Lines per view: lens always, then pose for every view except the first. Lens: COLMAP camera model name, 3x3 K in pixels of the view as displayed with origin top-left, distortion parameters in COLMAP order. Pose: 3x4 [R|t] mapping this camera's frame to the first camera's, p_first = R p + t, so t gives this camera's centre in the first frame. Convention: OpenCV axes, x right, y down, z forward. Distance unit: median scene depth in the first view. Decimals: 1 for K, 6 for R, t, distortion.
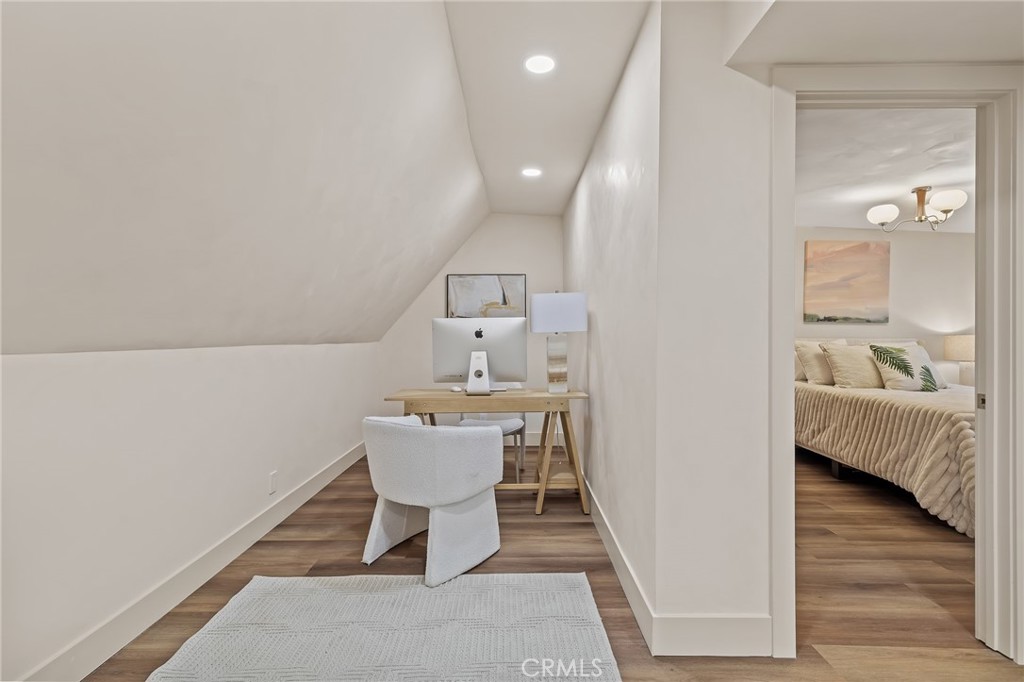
lens RADIAL K [[461.3, 0, 507.5], [0, 461.3, 335.9], [0, 0, 1]] dist [0.009032, -0.001745]
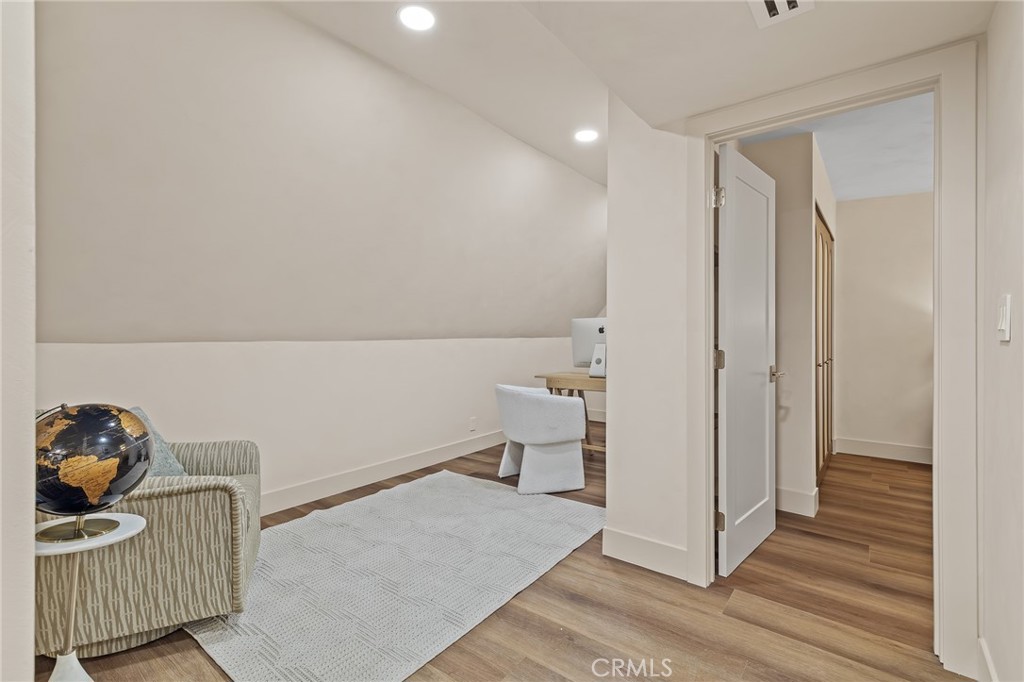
lens RADIAL K [[461.3, 0, 517.6], [0, 461.3, 341.7], [0, 0, 1]] dist [0.009032, -0.001745]
pose [[0.800077, 0.008885, -0.599831, 0.683804], [0.005798, 0.999729, 0.022542, -0.003485], [0.599869, -0.021513, 0.799809, -0.210877]]
